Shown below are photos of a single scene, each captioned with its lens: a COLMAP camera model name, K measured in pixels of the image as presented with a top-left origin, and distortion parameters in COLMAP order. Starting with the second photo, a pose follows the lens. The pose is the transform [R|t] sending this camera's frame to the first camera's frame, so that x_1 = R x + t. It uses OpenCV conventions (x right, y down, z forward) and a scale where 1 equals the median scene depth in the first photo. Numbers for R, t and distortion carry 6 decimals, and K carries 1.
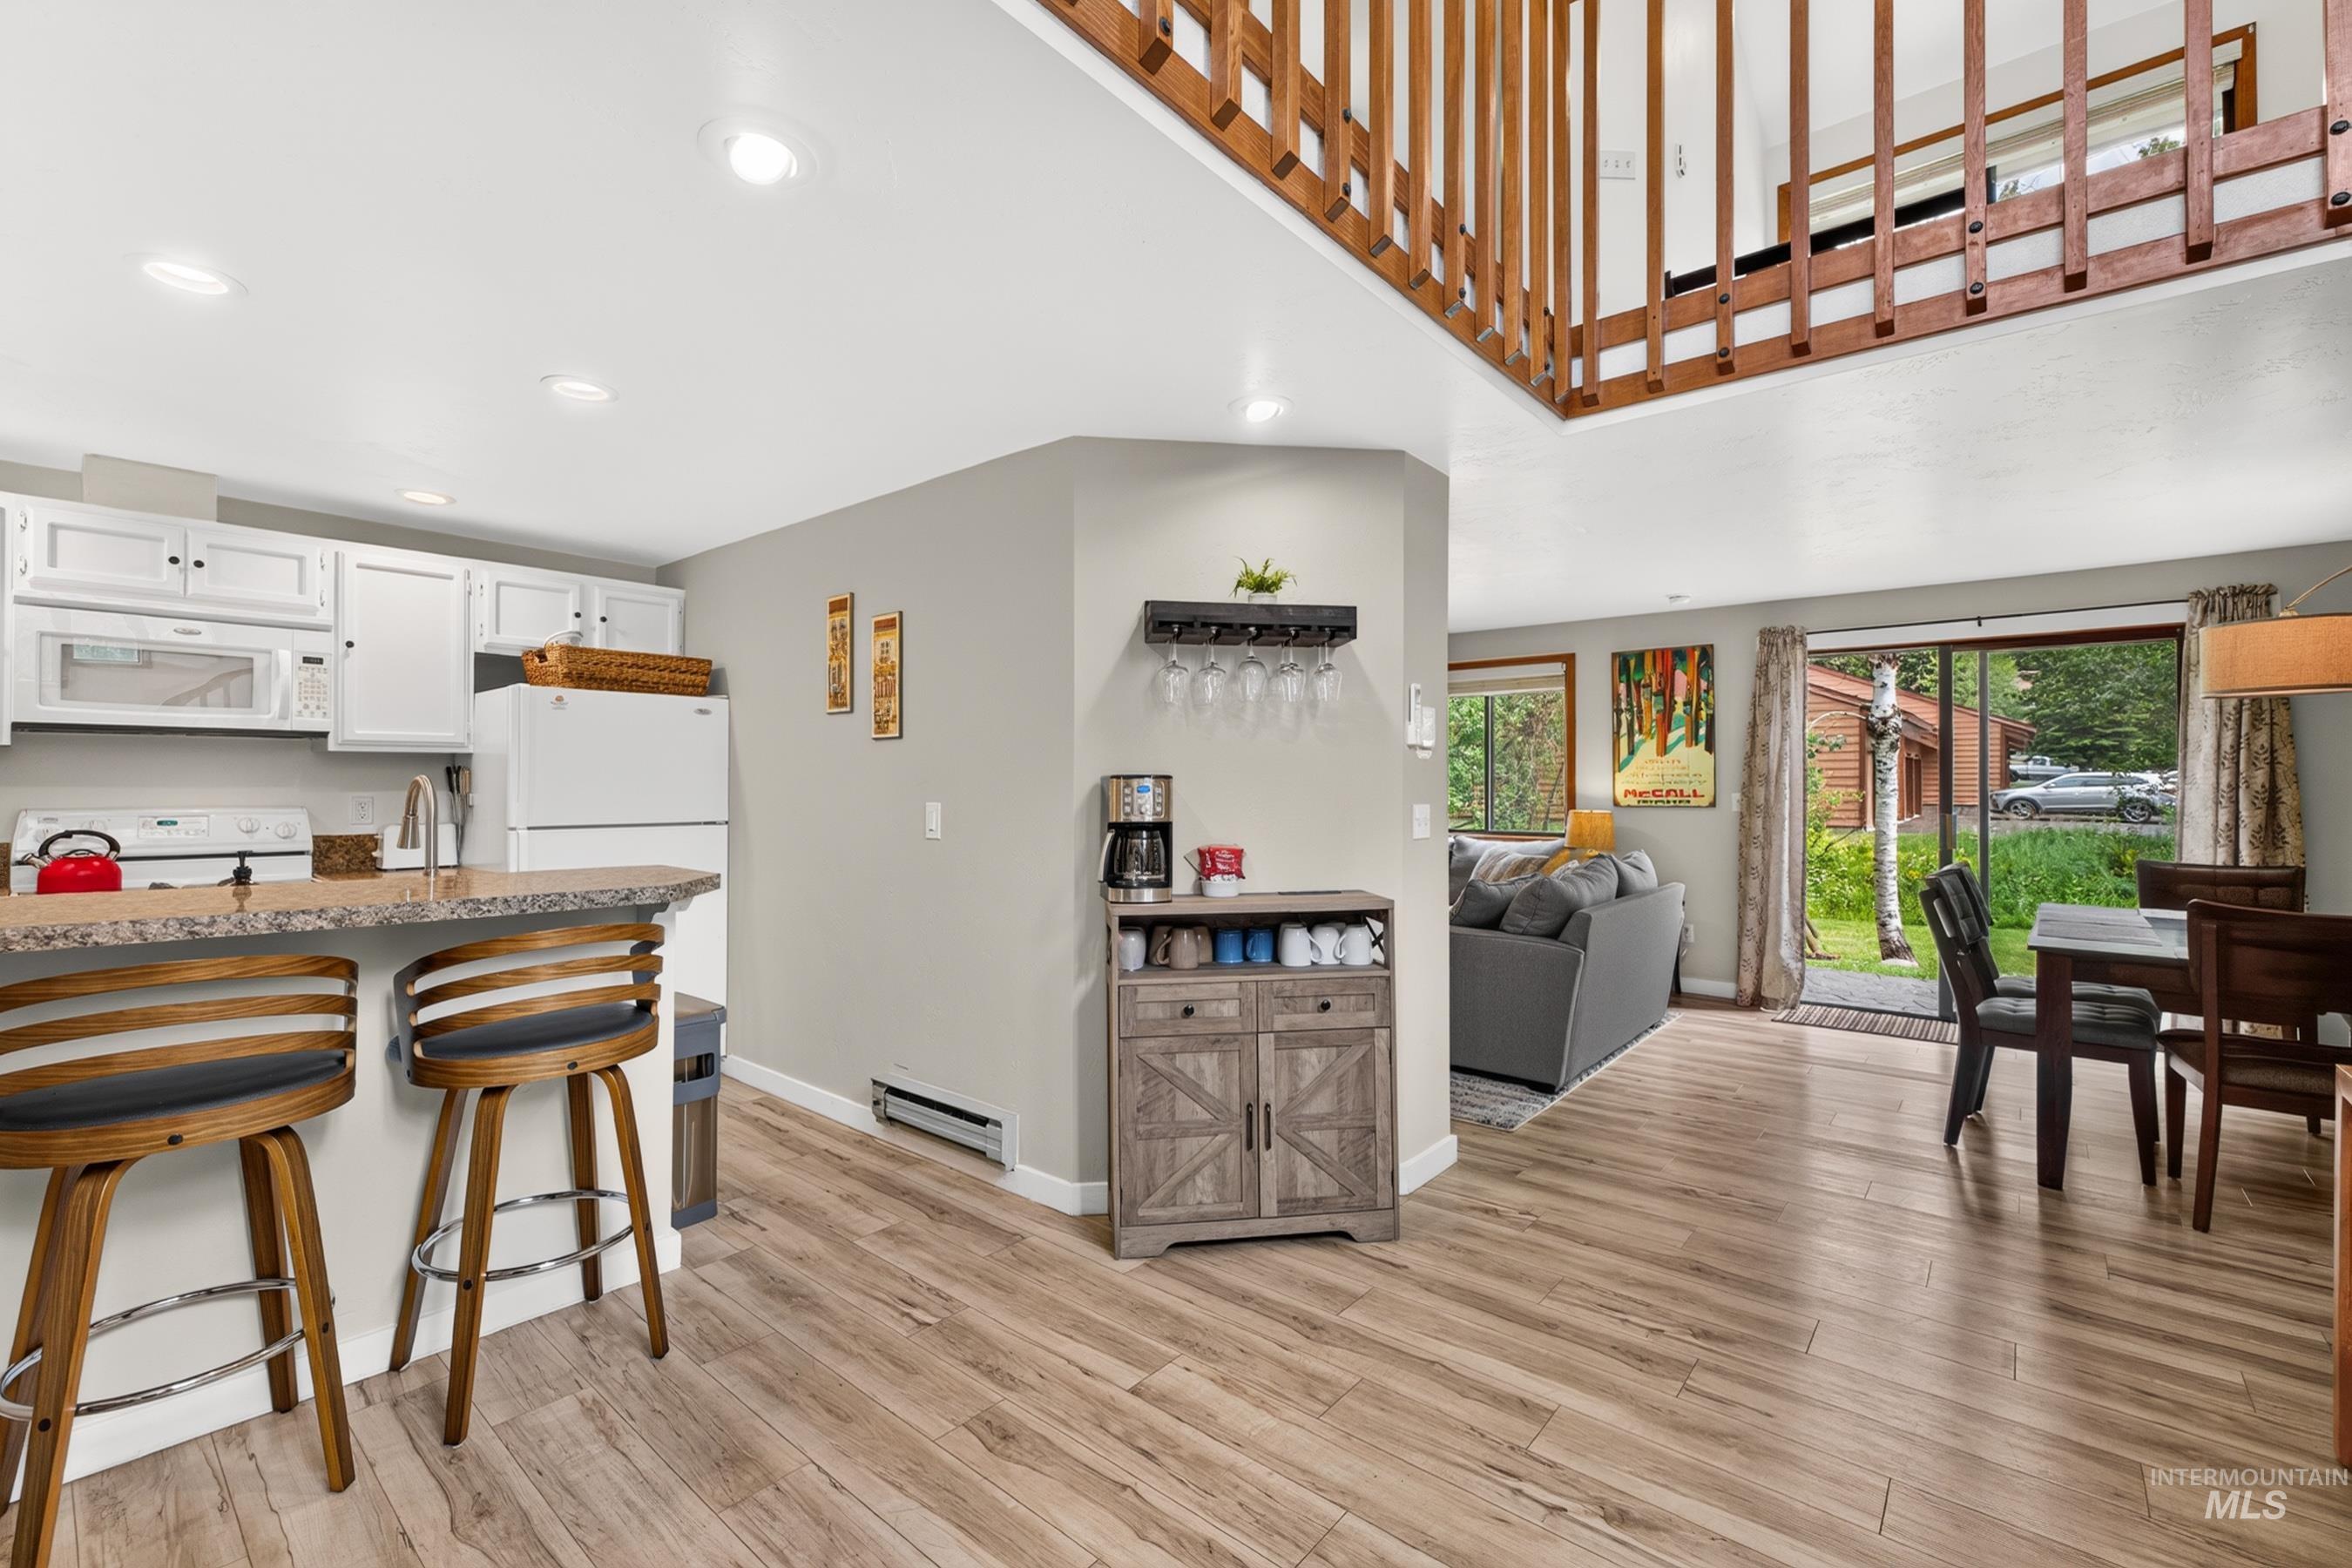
lens RADIAL K [[1010.8, 0, 1170.9], [0, 1010.8, 782.2], [0, 0, 1]] dist [0.004115, 0.000402]
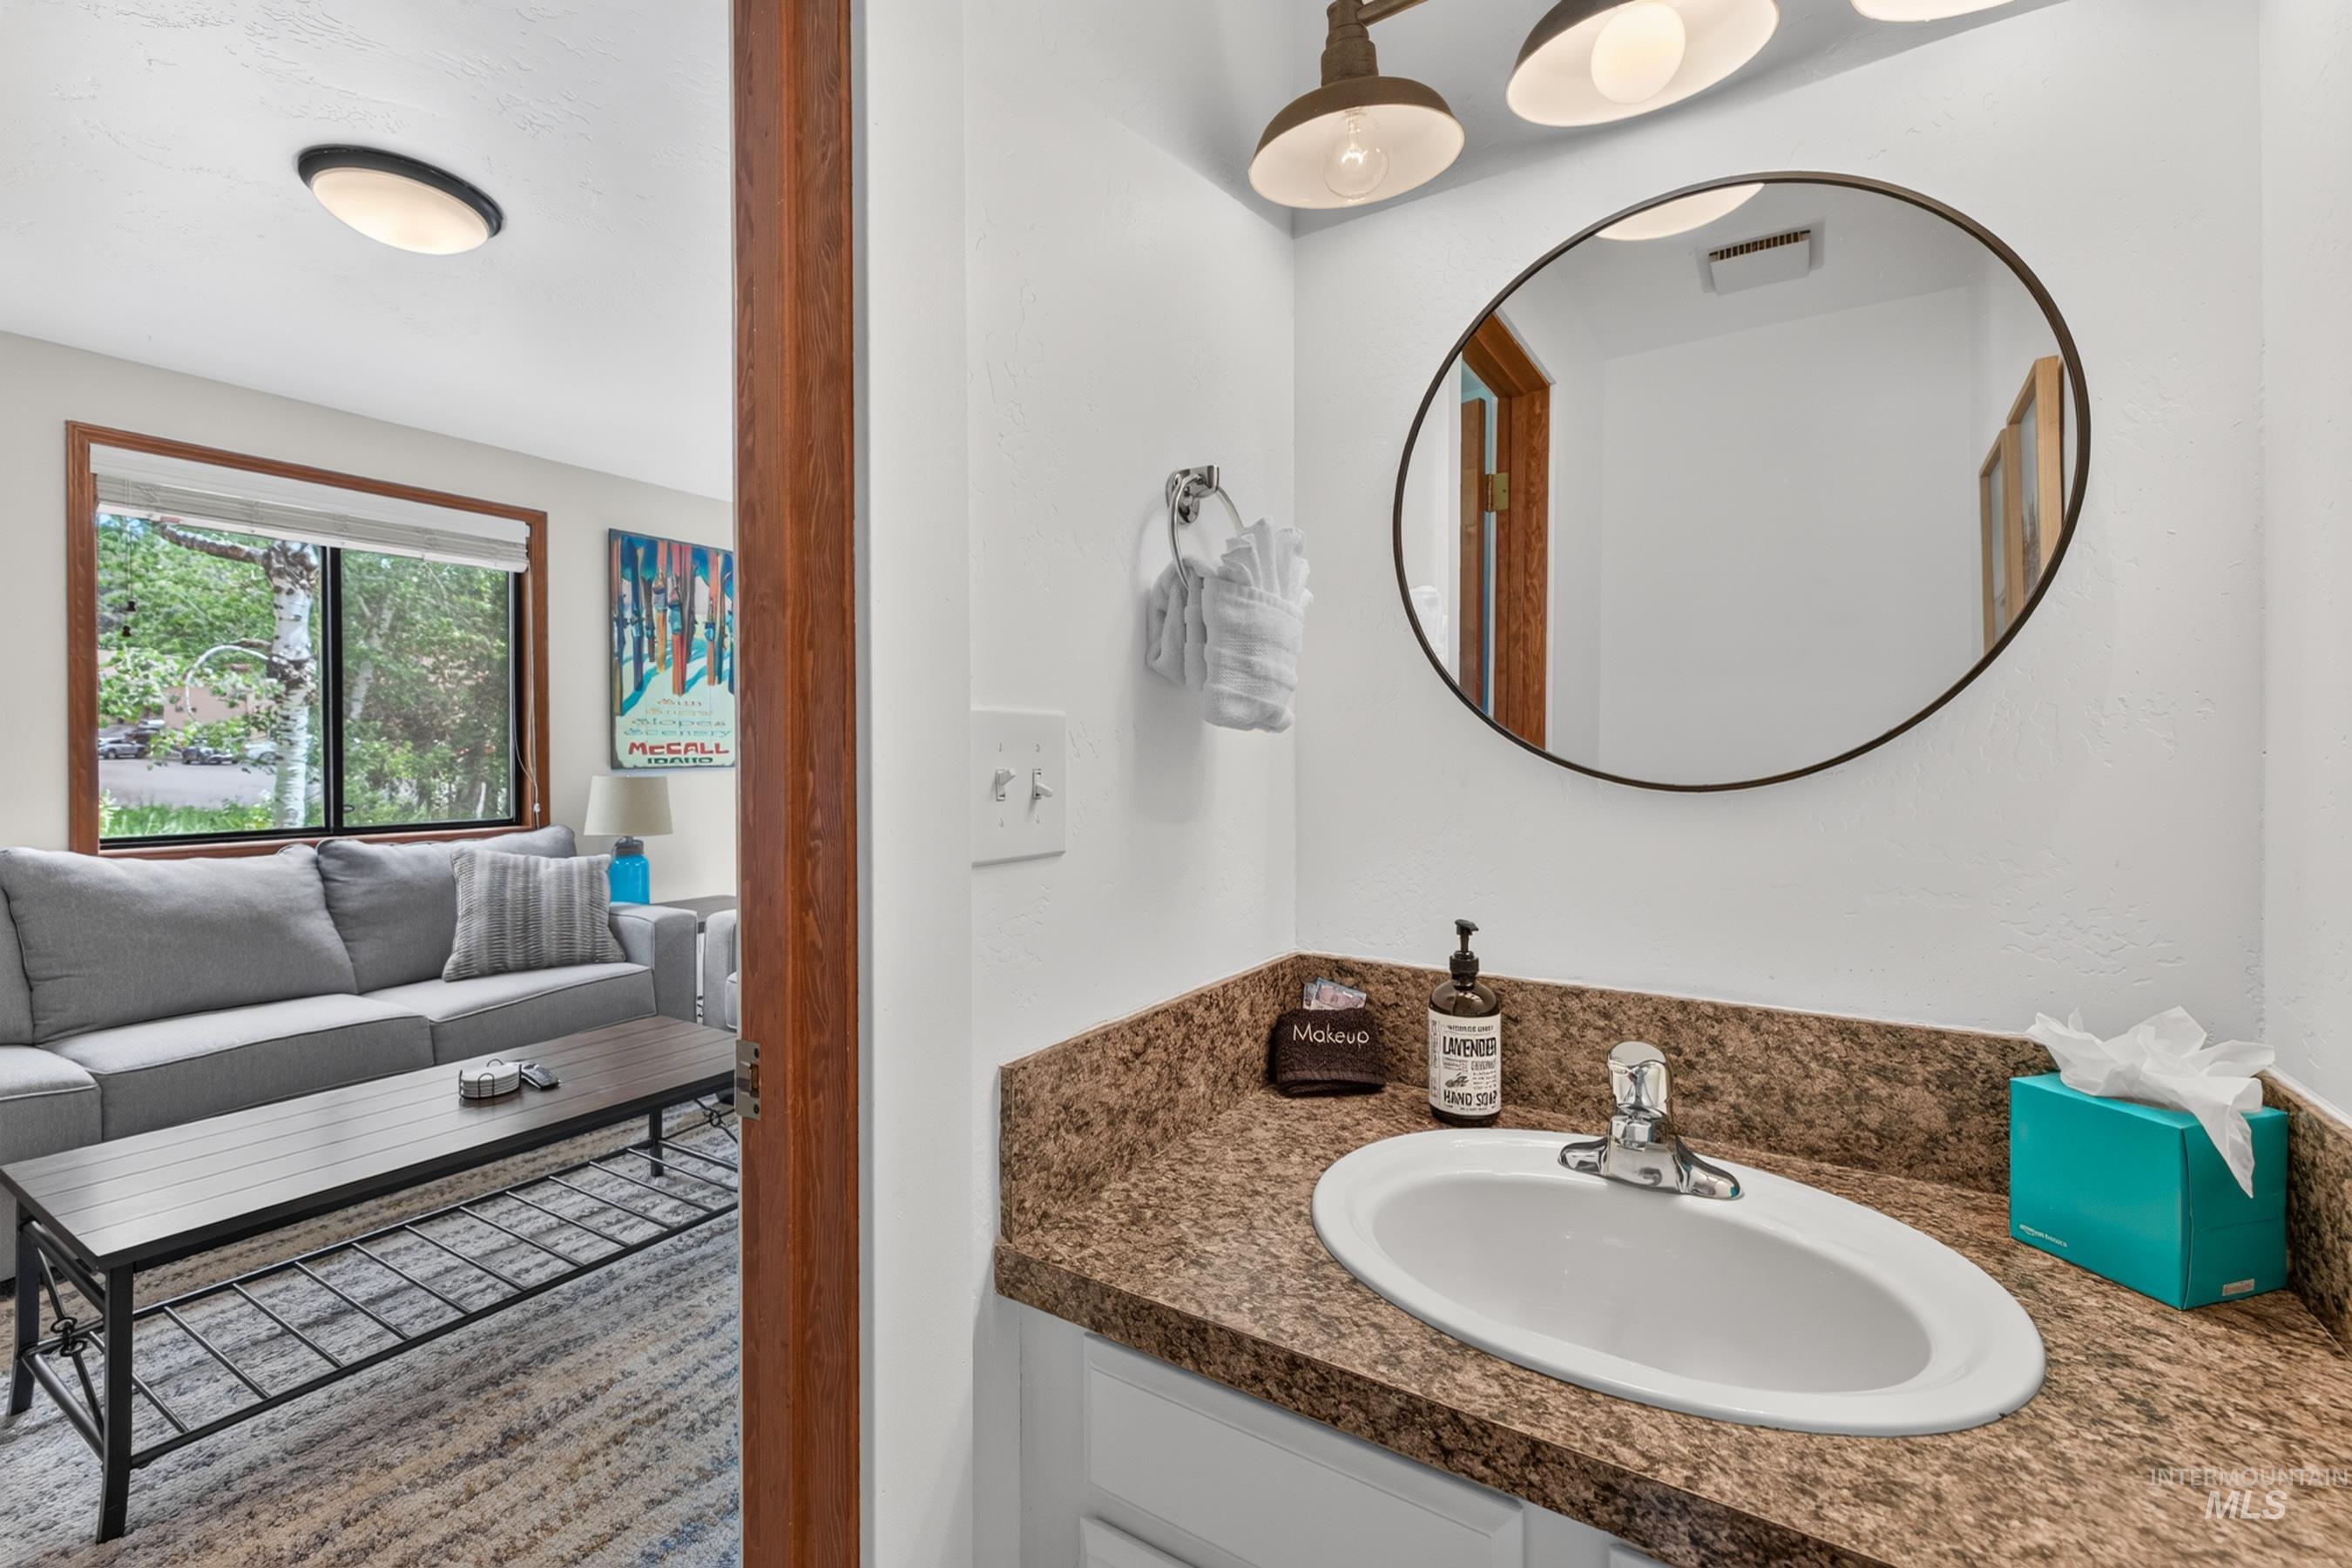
lens RADIAL K [[1010.8, 0, 1179.1], [0, 1010.8, 769.2], [0, 0, 1]] dist [0.004115, 0.000402]
pose [[-0.153878, -0.010616, 0.988033, -0.266643], [0.002036, 0.999937, 0.011061, 0.018943], [-0.988088, 0.003714, -0.153846, 0.767067]]
